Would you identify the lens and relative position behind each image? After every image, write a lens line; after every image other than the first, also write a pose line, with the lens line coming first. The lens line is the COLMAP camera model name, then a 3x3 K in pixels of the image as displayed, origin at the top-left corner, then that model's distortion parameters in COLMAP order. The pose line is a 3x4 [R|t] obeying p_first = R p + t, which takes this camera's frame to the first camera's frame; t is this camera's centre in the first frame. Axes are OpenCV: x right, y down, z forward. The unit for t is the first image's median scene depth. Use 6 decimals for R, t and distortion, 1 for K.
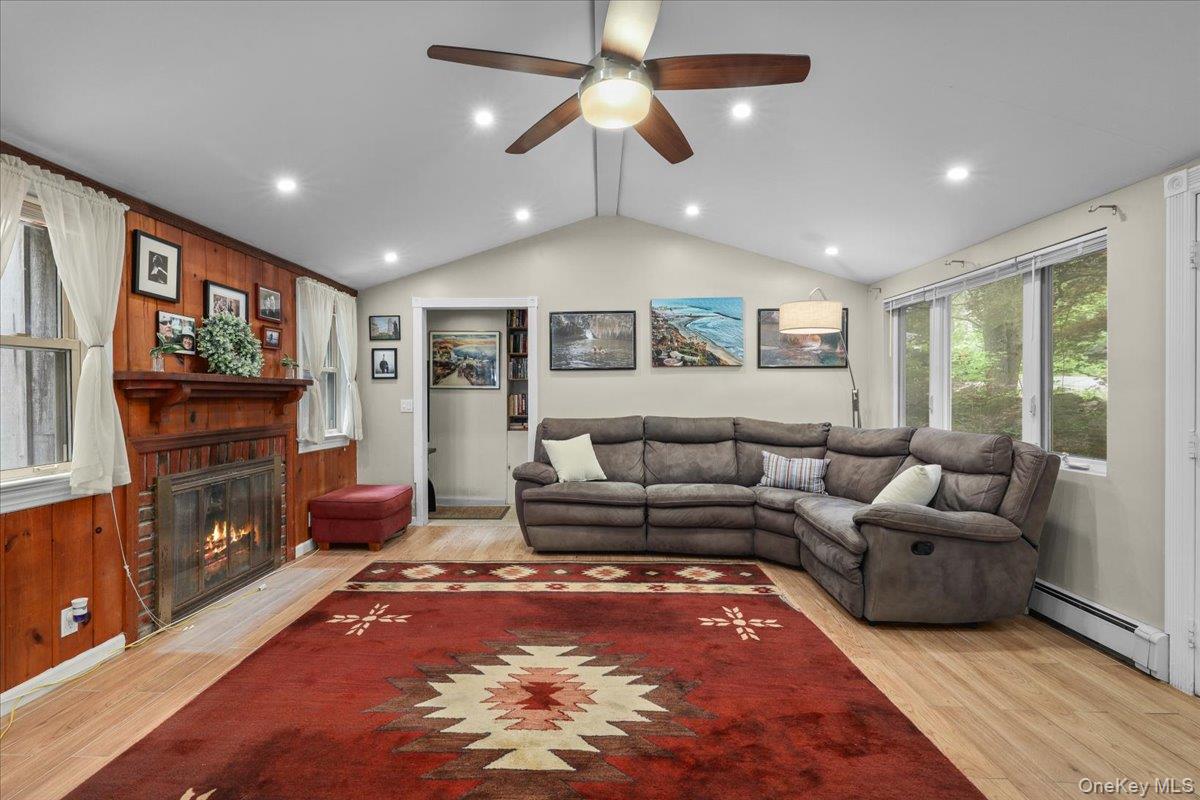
lens RADIAL K [[553.1, 0, 593.6], [0, 553.1, 400.7], [0, 0, 1]] dist [0.001314, 0.000195]
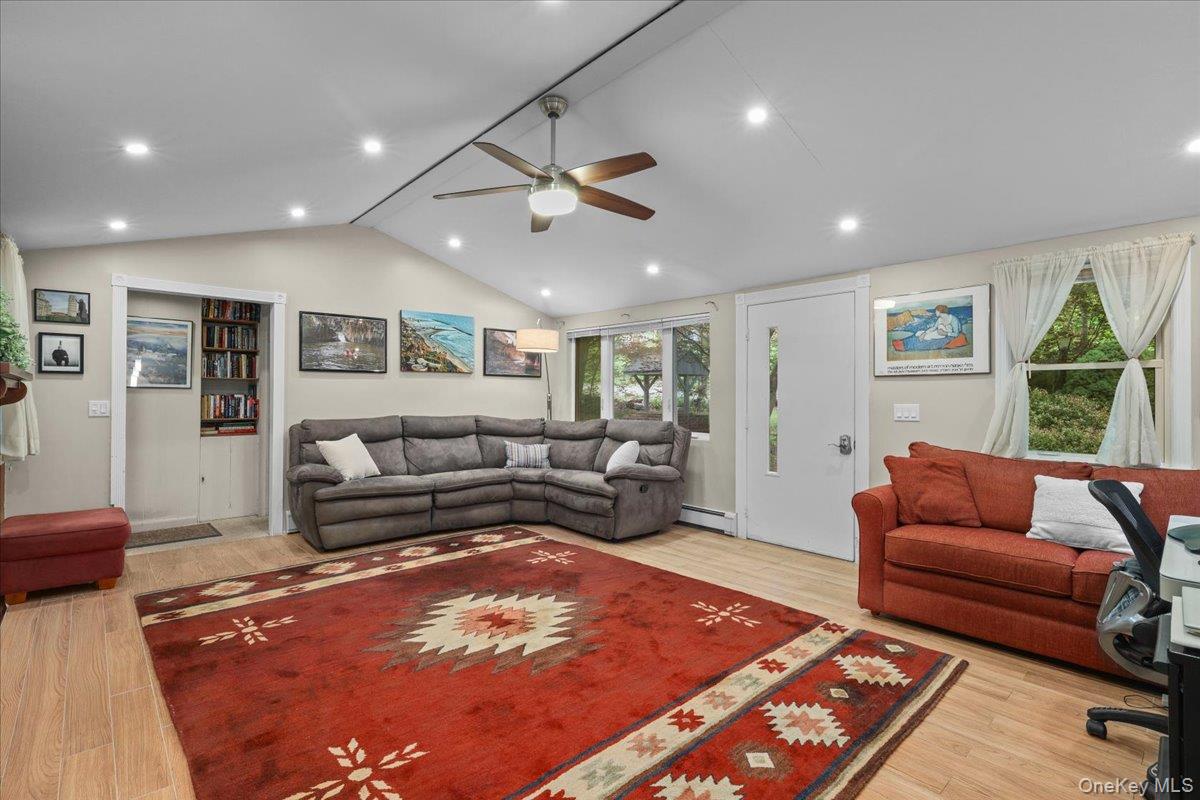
lens RADIAL K [[553.1, 0, 593.6], [0, 553.1, 400.7], [0, 0, 1]] dist [0.001314, 0.000195]
pose [[0.719979, 0.001311, 0.693995, -0.472206], [0.000456, 0.999997, -0.002361, 0.000534], [-0.693996, 0.002016, 0.719976, -0.075123]]
